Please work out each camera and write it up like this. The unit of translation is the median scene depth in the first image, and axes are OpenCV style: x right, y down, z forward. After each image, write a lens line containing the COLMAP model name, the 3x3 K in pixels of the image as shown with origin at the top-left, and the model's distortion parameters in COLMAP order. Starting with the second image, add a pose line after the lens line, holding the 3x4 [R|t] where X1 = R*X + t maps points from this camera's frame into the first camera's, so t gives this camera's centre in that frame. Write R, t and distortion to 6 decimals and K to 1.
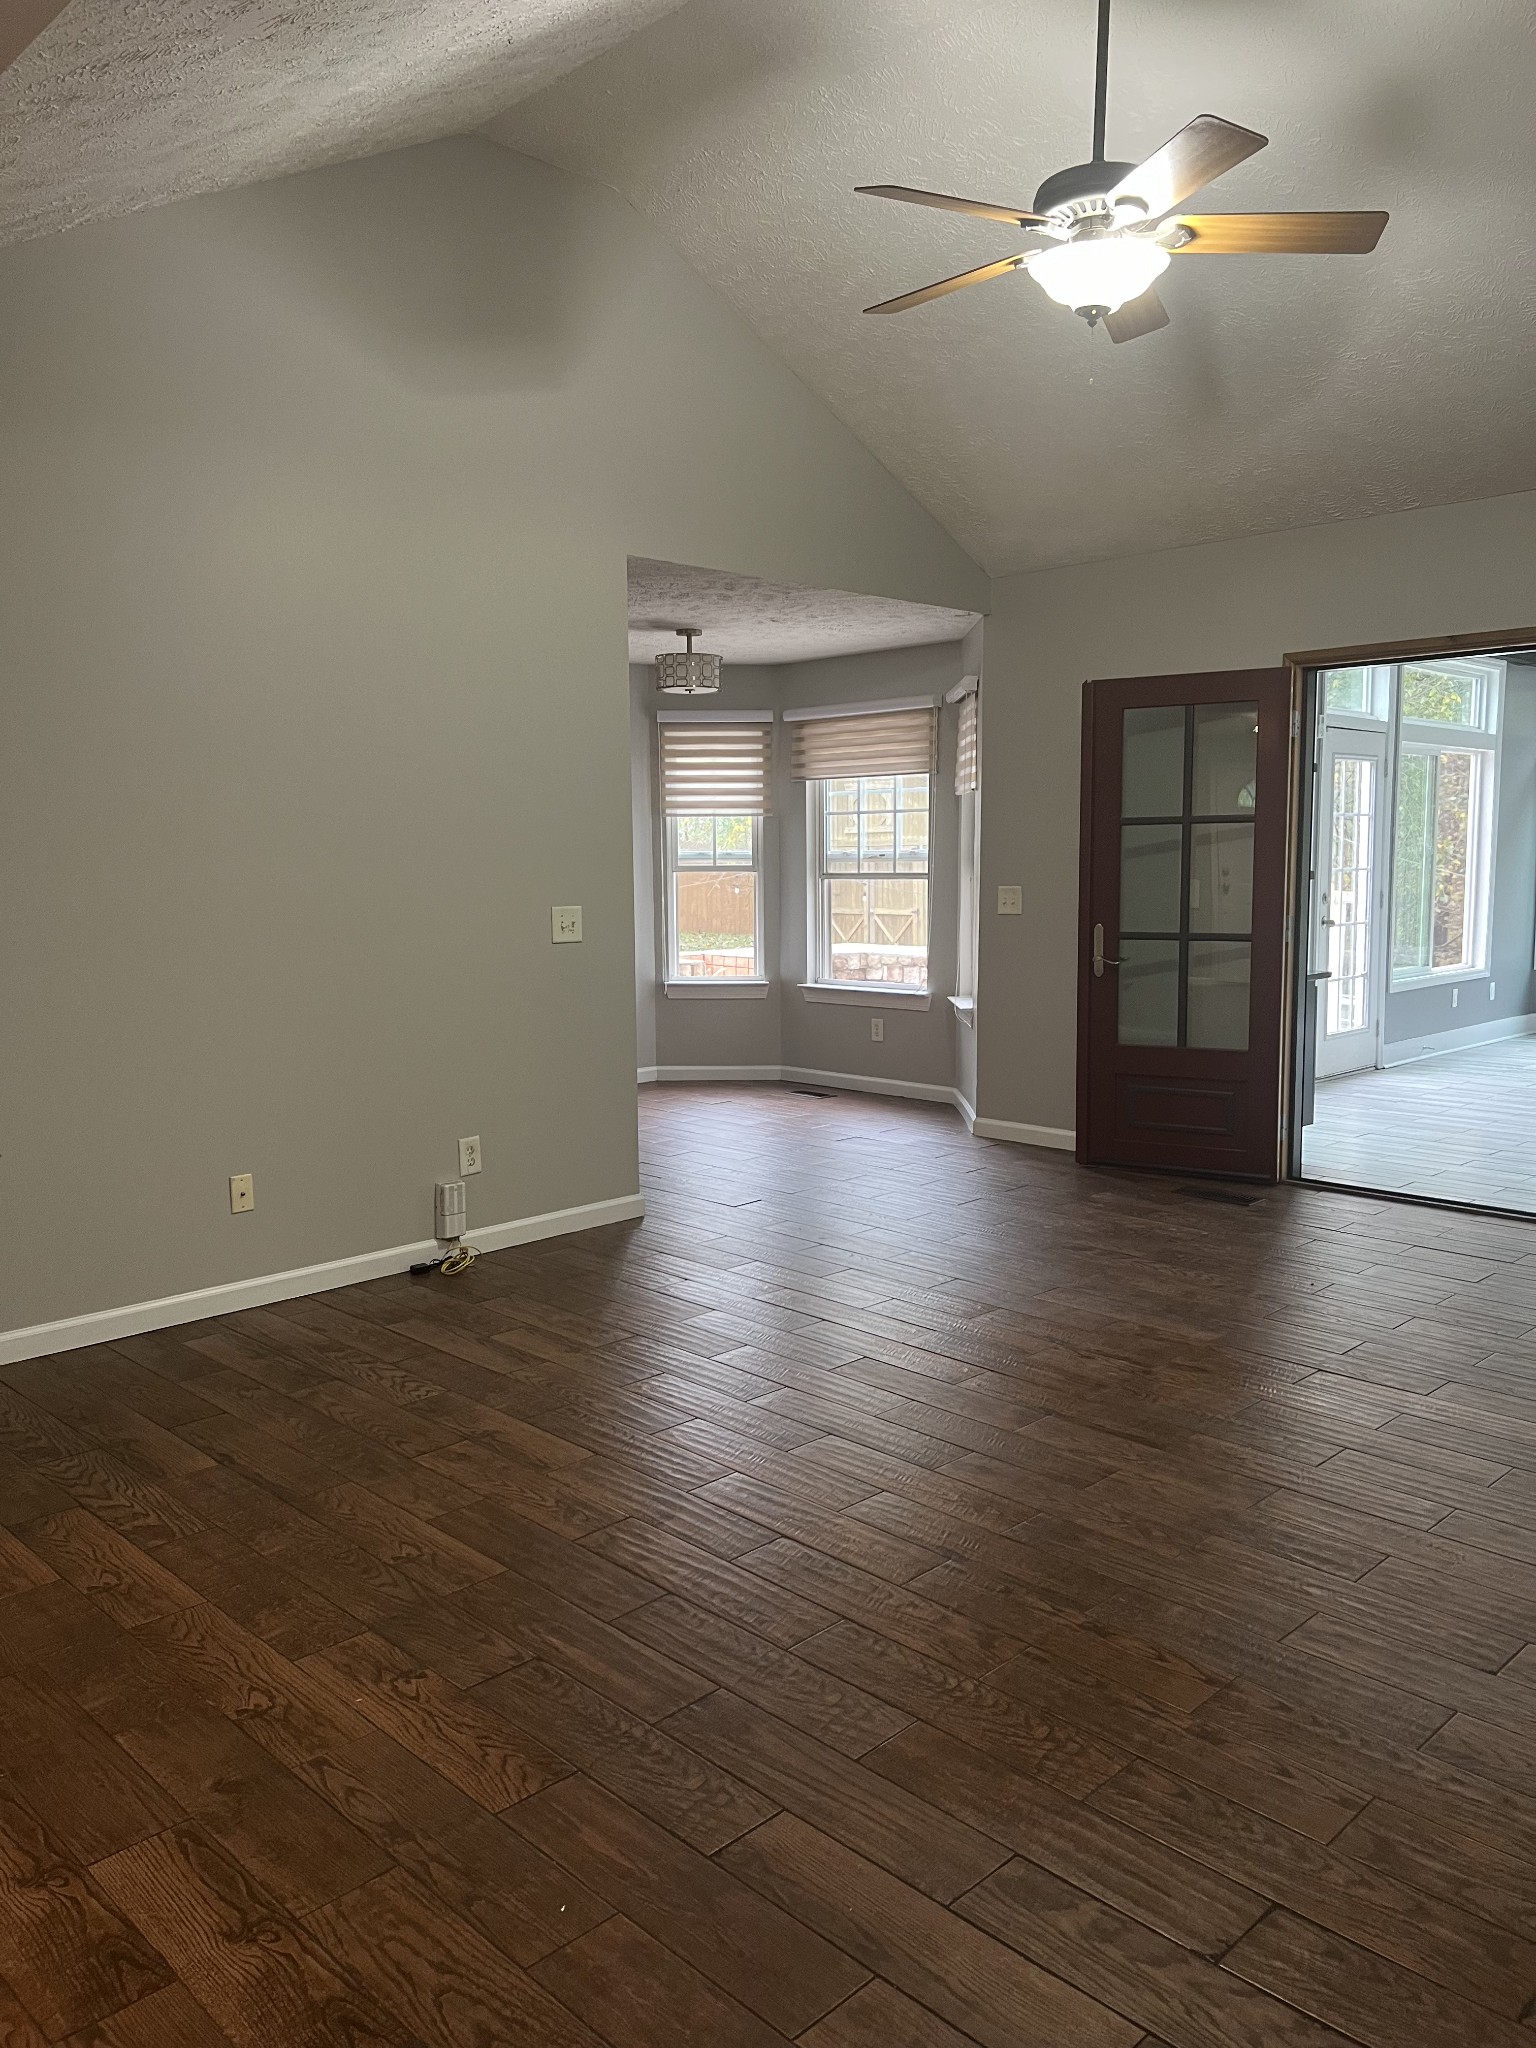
lens RADIAL K [[1549.5, 0, 768.0], [0, 1549.5, 1024.0], [0, 0, 1]] dist [0.008660, -0.007930]
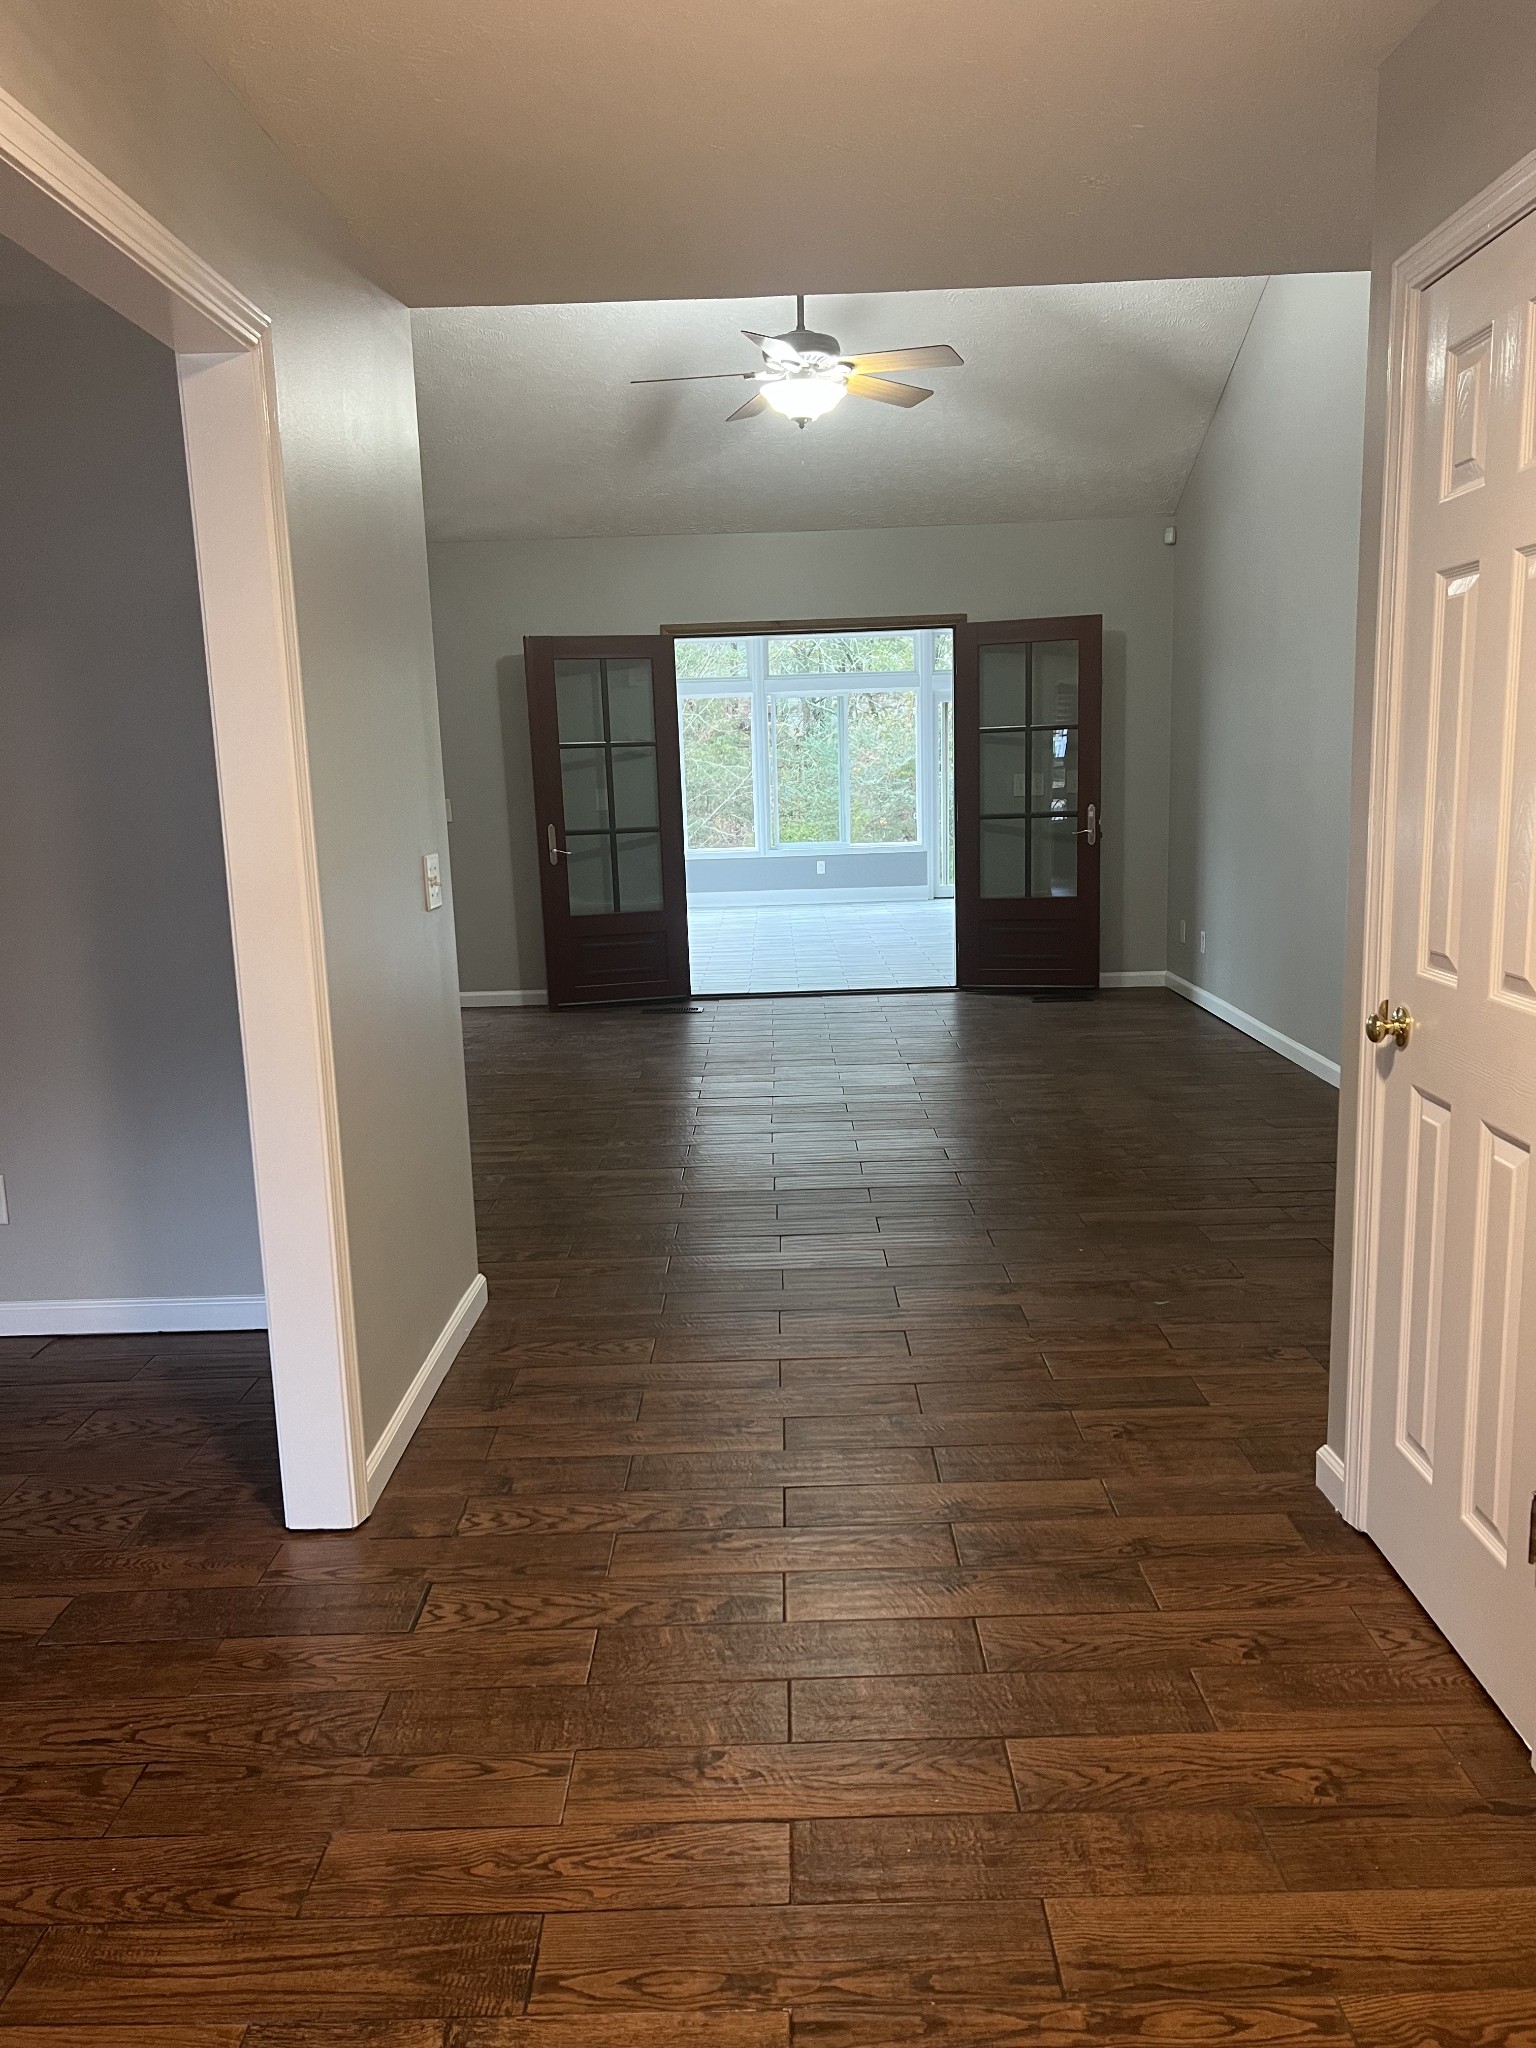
lens RADIAL K [[1549.5, 0, 768.0], [0, 1549.5, 1024.0], [0, 0, 1]] dist [0.008660, -0.007930]
pose [[0.700027, -0.134972, 0.701245, -0.613092], [0.109546, 0.990650, 0.081320, 0.016829], [-0.705664, 0.019893, 0.708267, -0.062769]]
